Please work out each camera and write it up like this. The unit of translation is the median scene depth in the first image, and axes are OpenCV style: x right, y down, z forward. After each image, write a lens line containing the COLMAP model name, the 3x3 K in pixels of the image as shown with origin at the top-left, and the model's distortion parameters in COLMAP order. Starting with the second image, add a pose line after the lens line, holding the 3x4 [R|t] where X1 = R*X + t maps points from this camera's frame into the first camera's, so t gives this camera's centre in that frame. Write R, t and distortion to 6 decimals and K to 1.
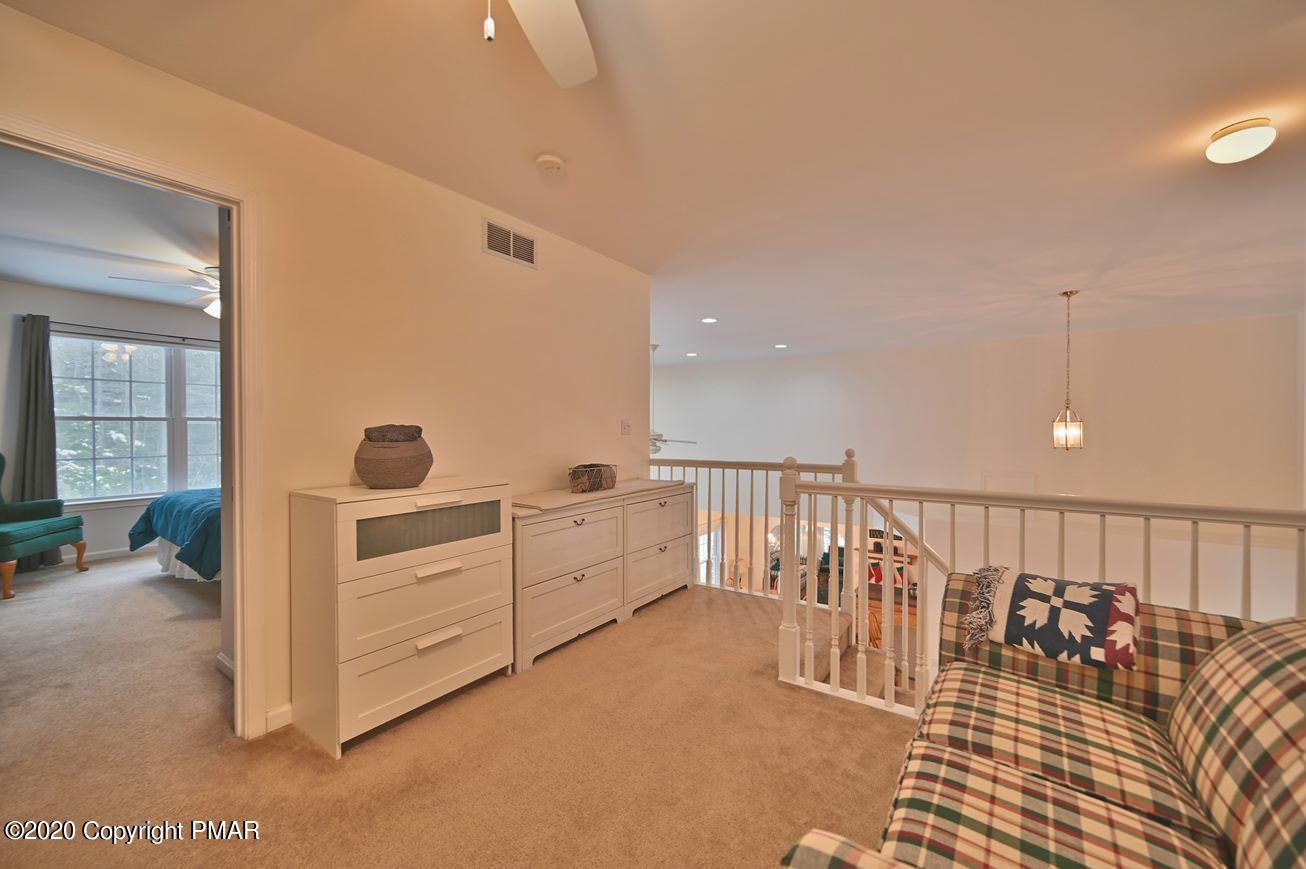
lens RADIAL K [[515.4, 0, 654.2], [0, 515.4, 436.0], [0, 0, 1]] dist [-0.001470, 0.000126]
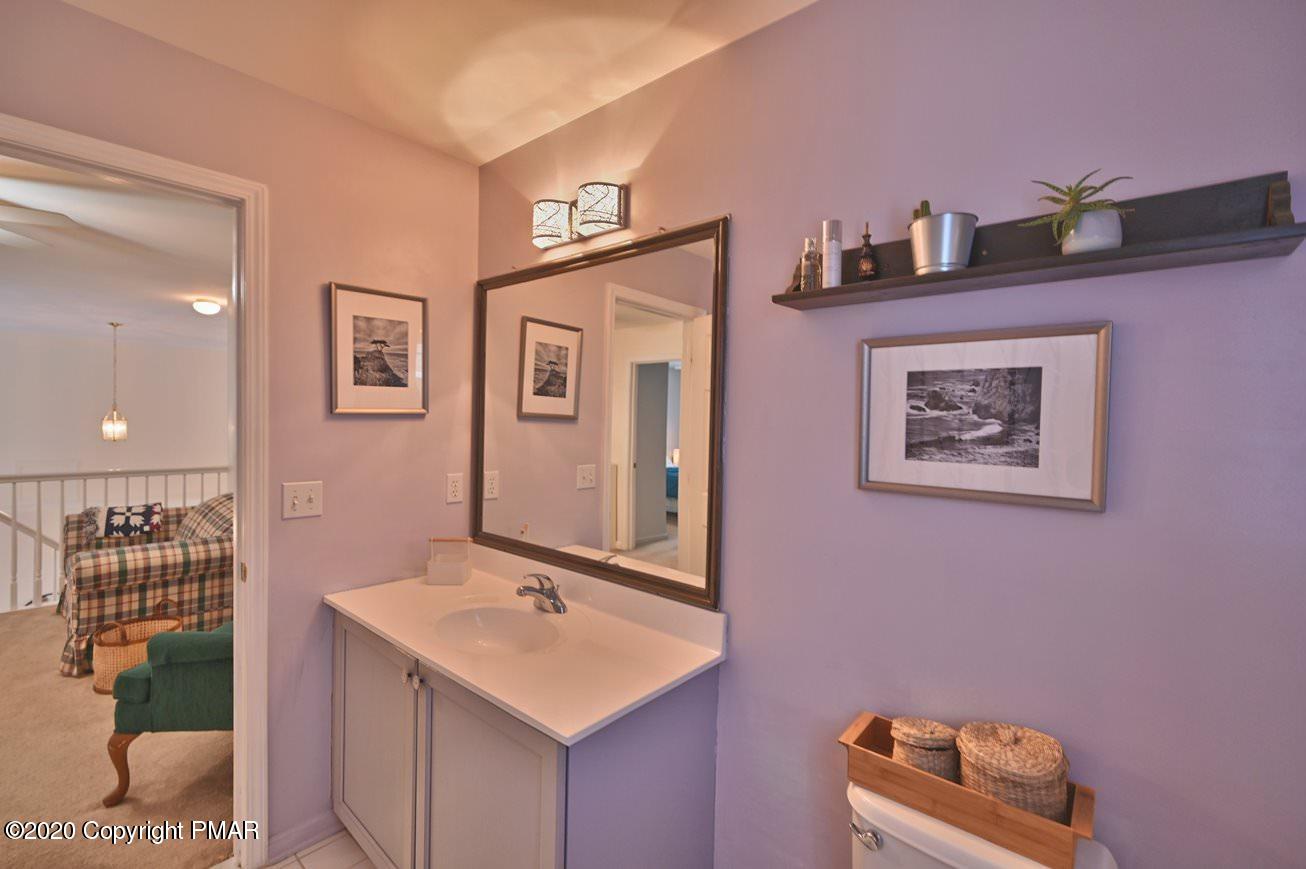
lens RADIAL K [[571.2, 0, 652.8], [0, 571.2, 431.7], [0, 0, 1]] dist [0.000810, 0.000122]
pose [[0.117287, -0.019097, 0.992914, -1.515999], [-0.009142, 0.999752, 0.020309, -0.125991], [-0.993056, -0.011460, 0.117084, -1.672328]]
